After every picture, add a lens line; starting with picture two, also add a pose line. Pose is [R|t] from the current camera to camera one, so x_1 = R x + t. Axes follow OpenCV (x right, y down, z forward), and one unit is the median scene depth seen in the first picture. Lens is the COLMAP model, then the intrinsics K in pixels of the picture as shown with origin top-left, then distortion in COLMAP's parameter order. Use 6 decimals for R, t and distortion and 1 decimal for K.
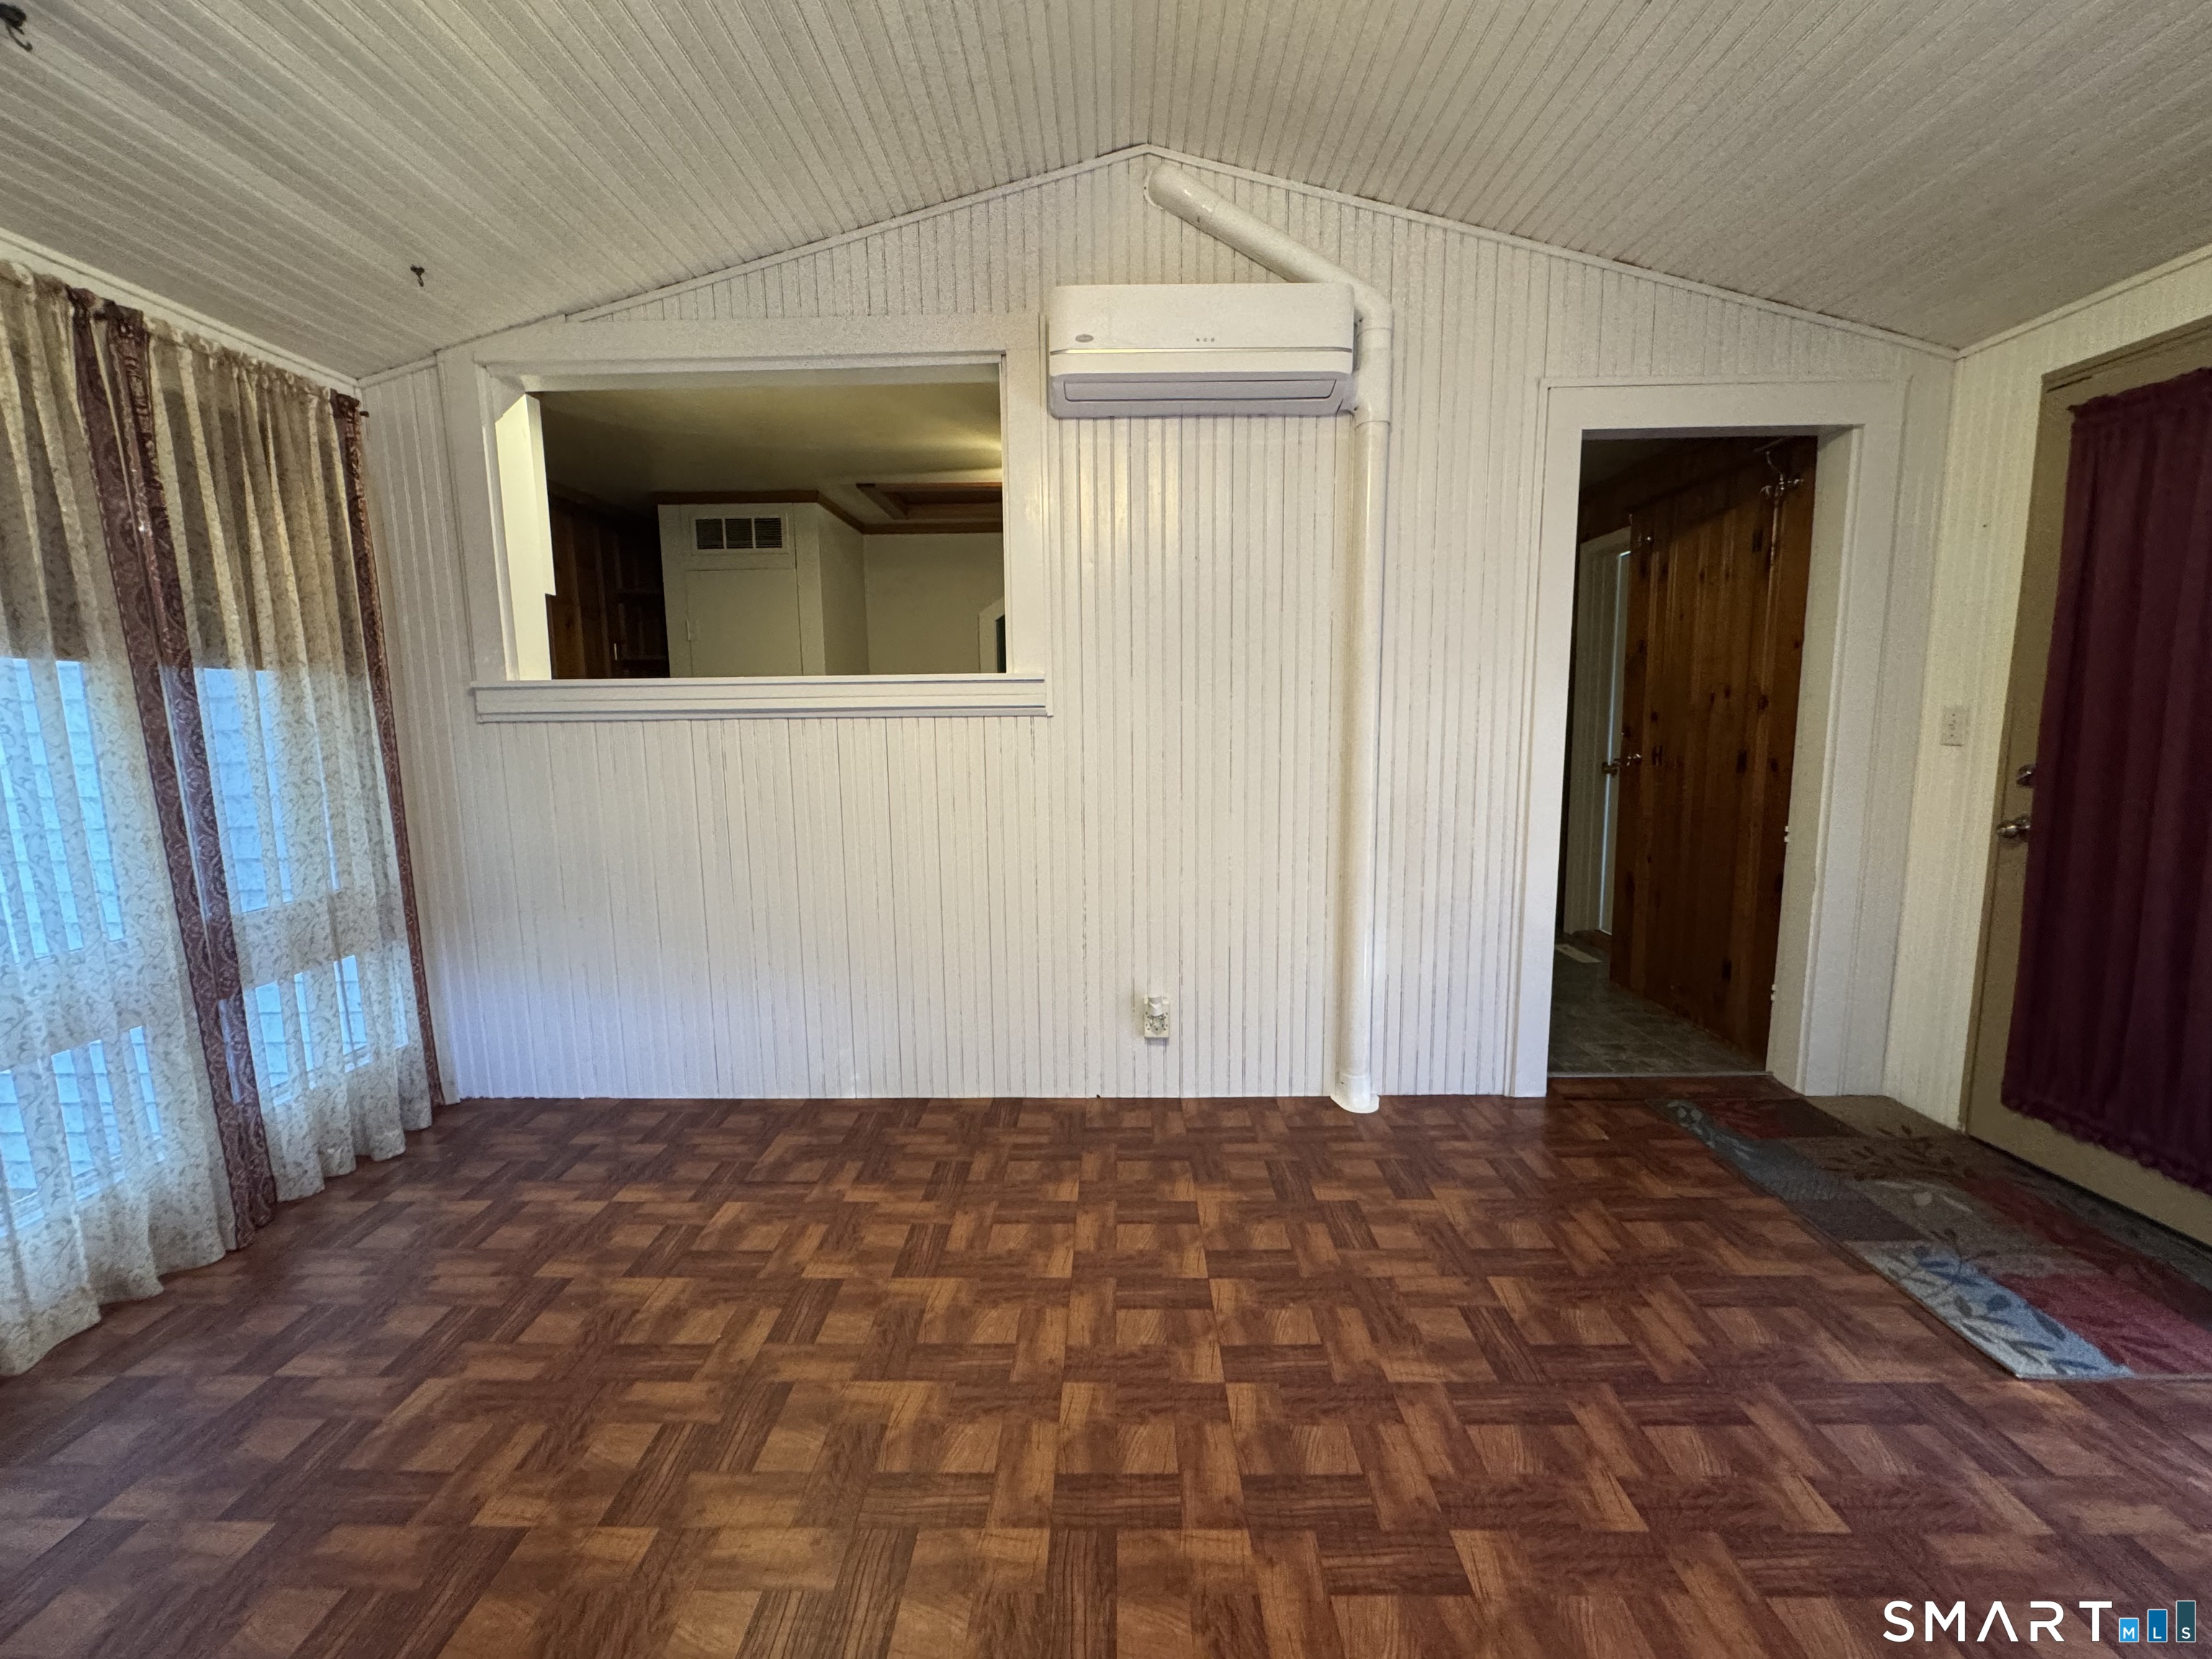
lens RADIAL K [[881.1, 0, 1103.3], [0, 881.1, 829.7], [0, 0, 1]] dist [-0.003025, 0.000571]
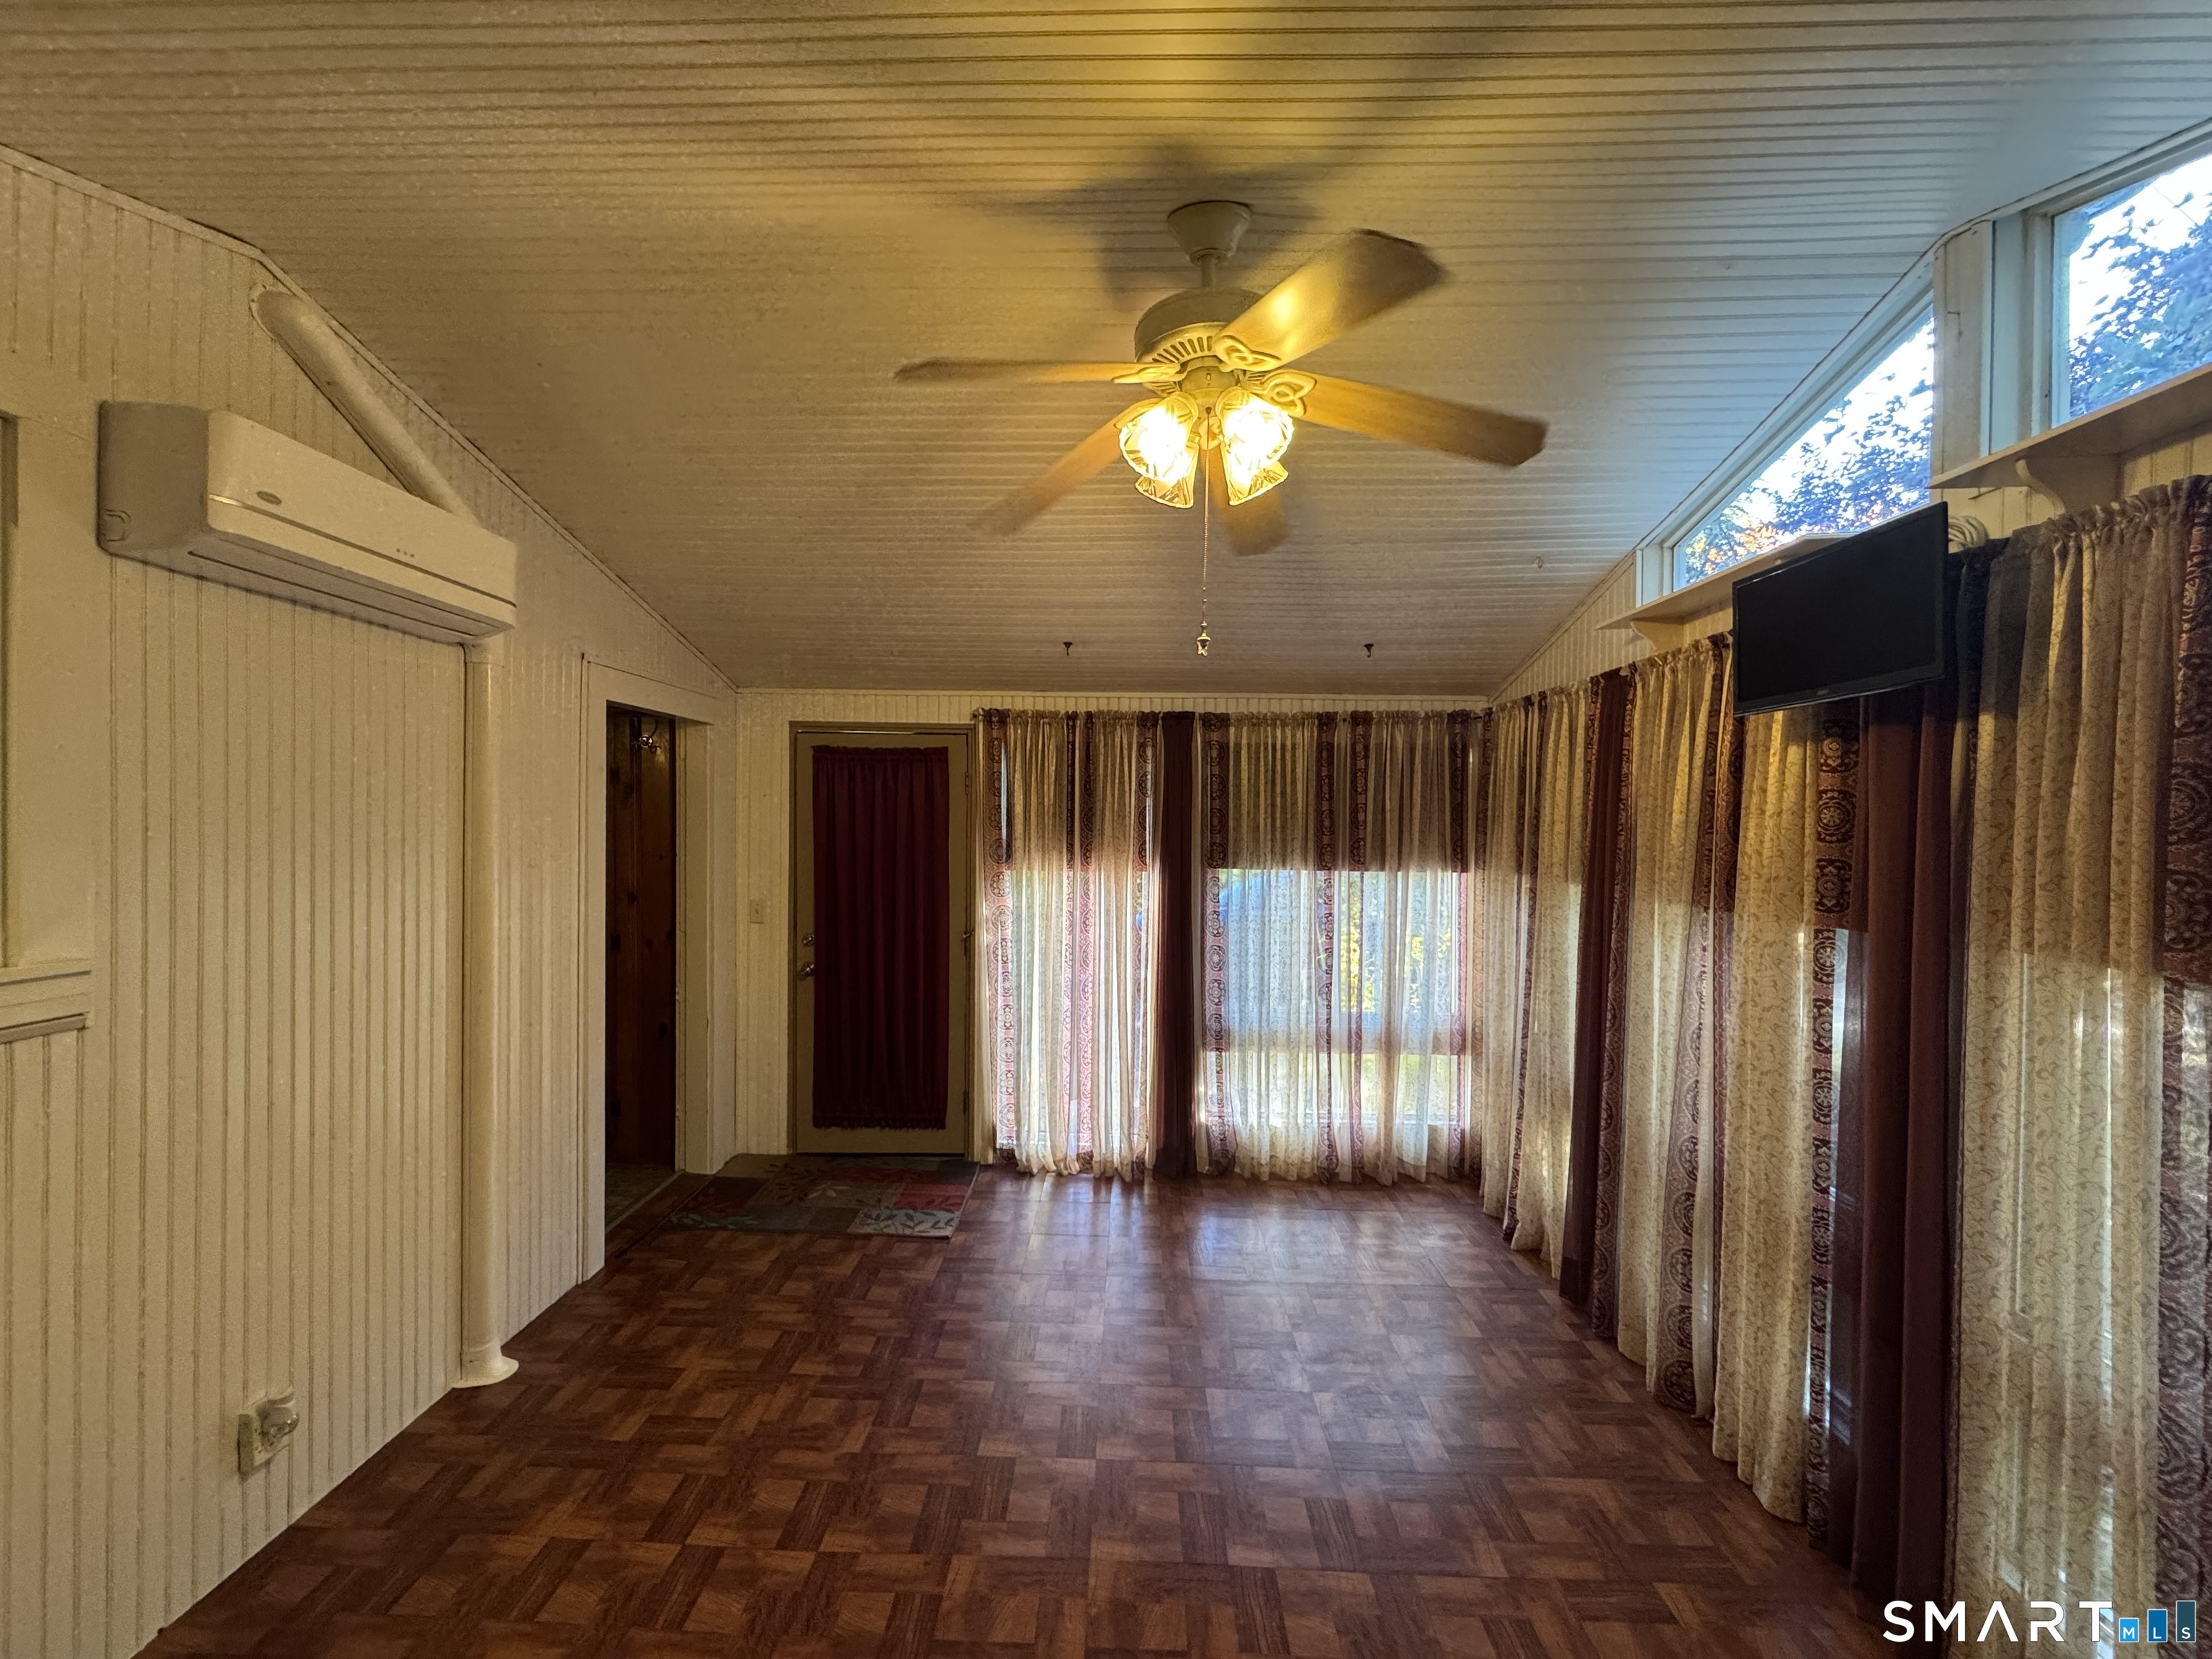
lens RADIAL K [[881.1, 0, 1100.4], [0, 881.1, 837.8], [0, 0, 1]] dist [-0.003025, 0.000571]
pose [[0.019417, -0.006561, 0.999790, -0.677828], [0.118472, 0.992948, 0.004215, -0.188422], [-0.992767, 0.118366, 0.020058, 0.316525]]
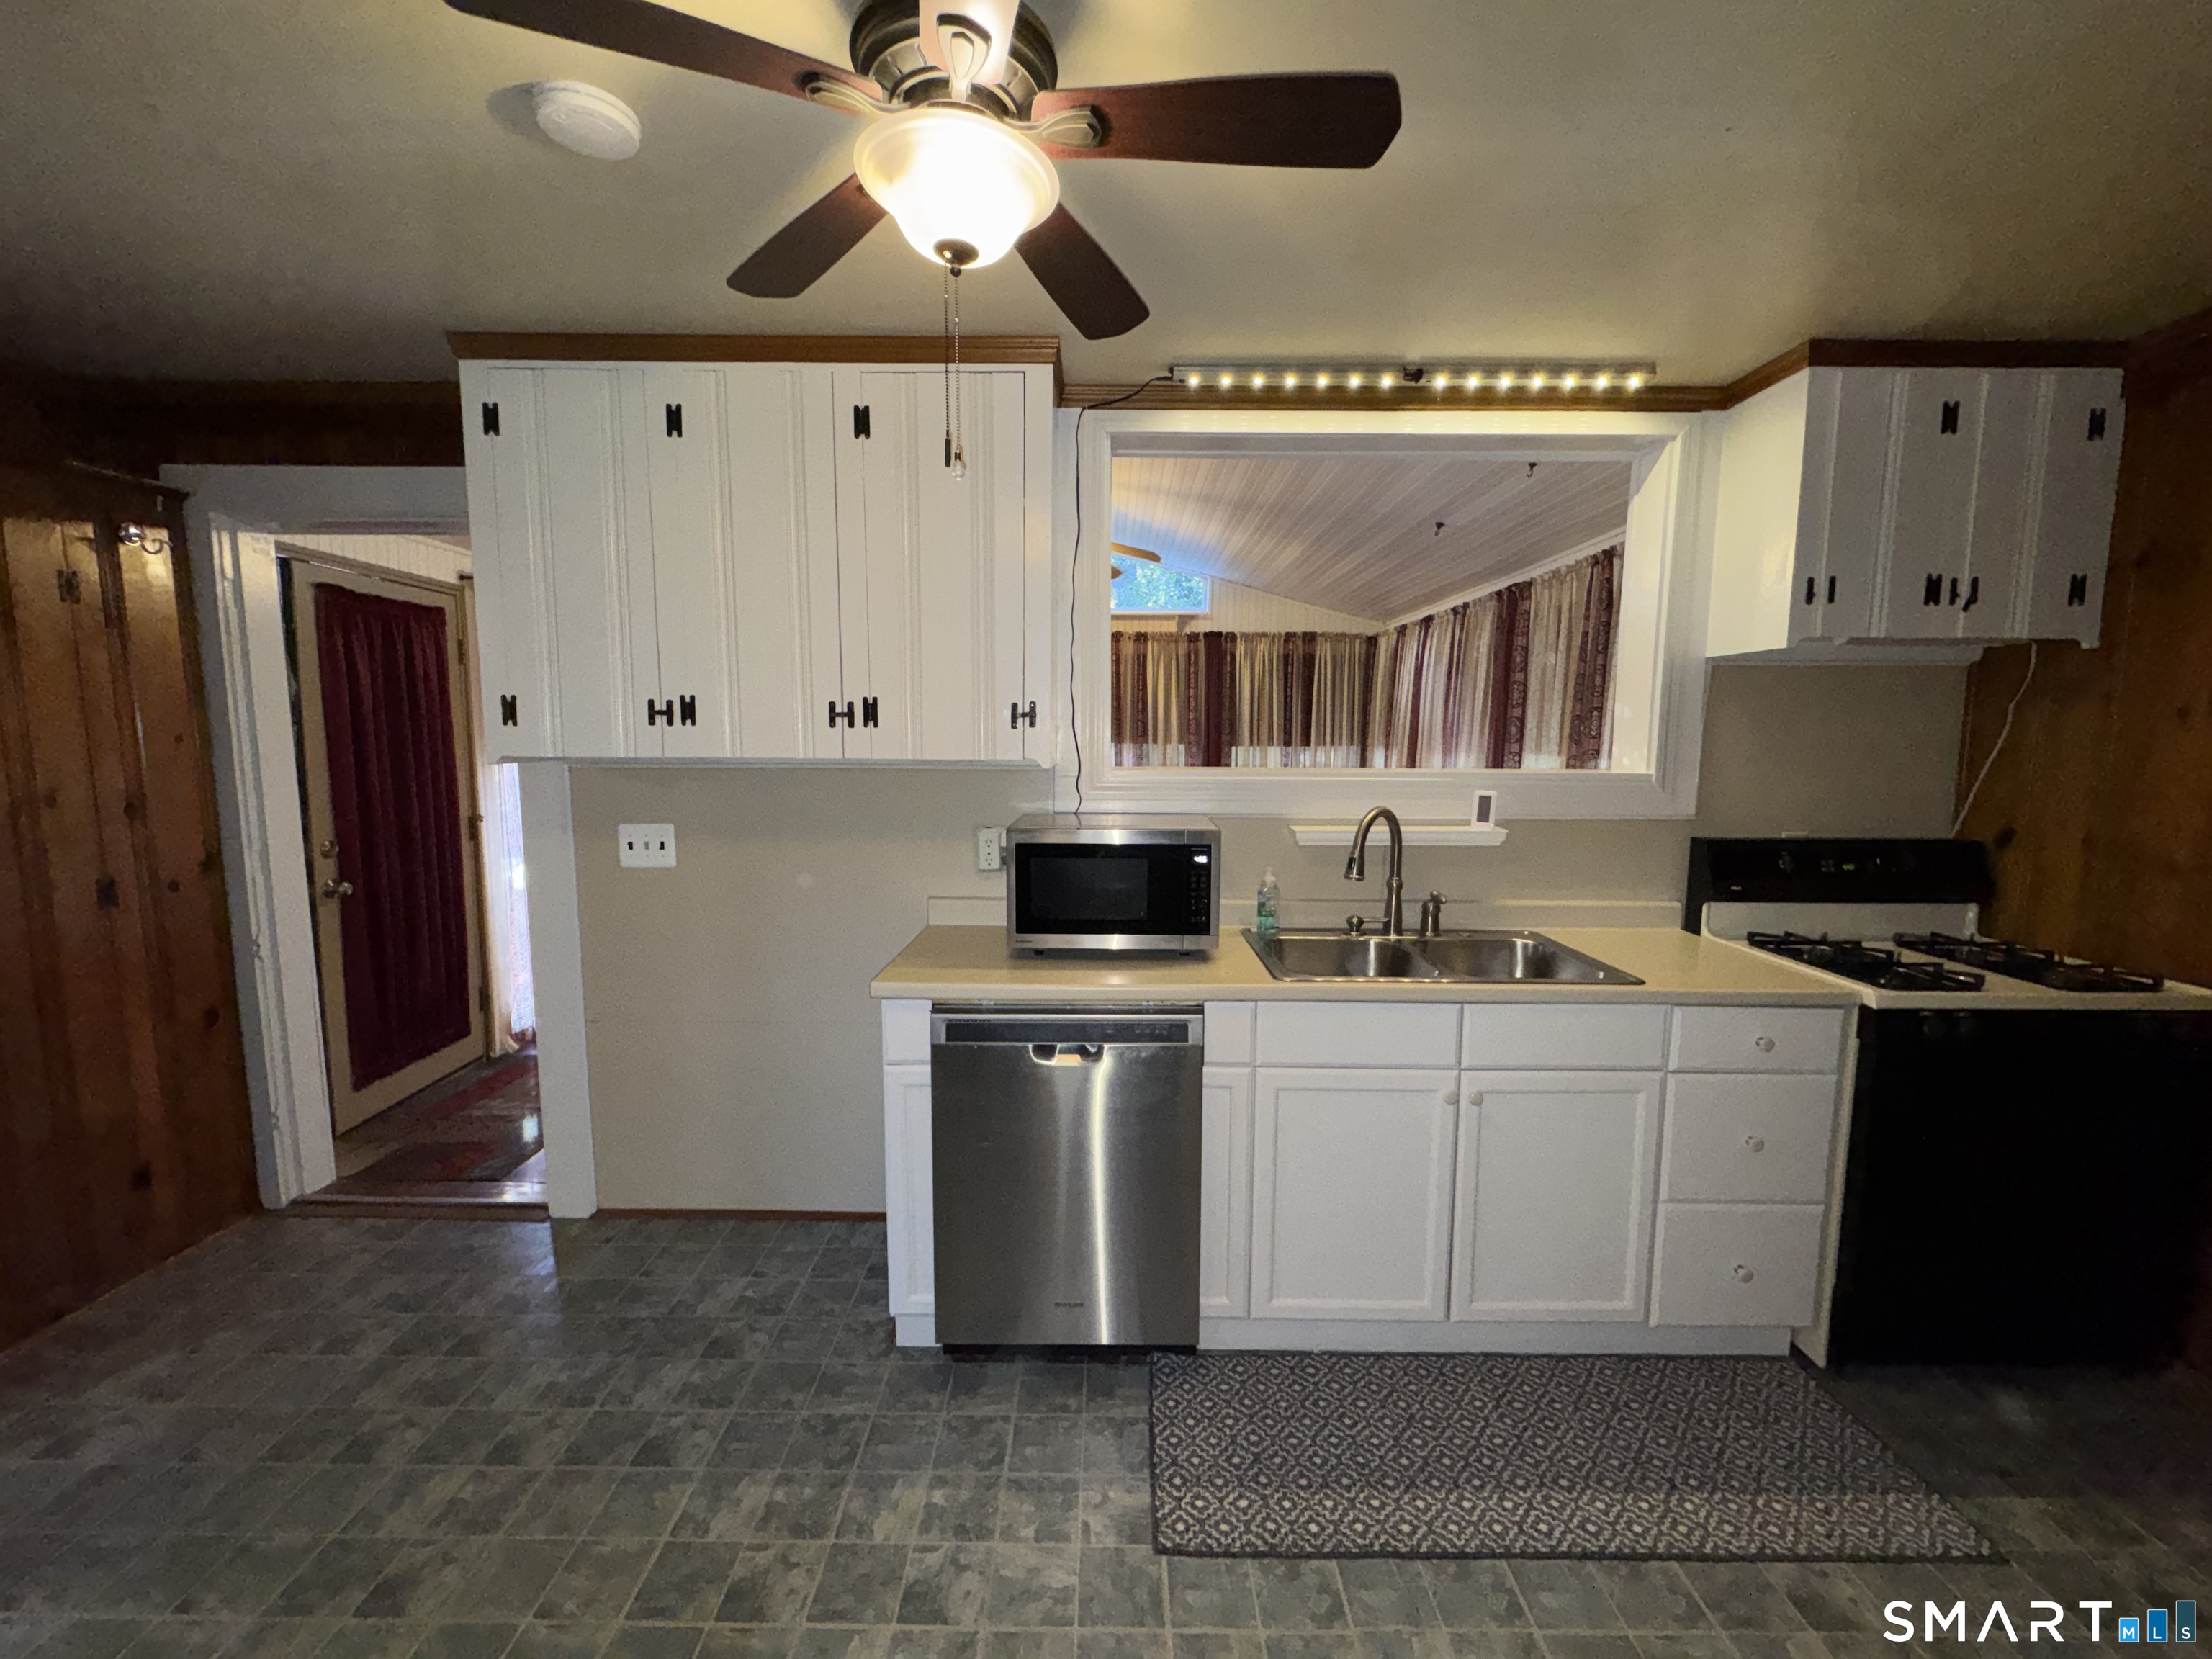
lens RADIAL K [[881.1, 0, 1095.9], [0, 881.1, 829.1], [0, 0, 1]] dist [-0.003025, 0.000571]
pose [[-0.999951, 0.007054, -0.006998, -0.089727], [0.005169, 0.970790, 0.239876, -0.369670], [0.008486, 0.239828, -0.970778, 2.099024]]
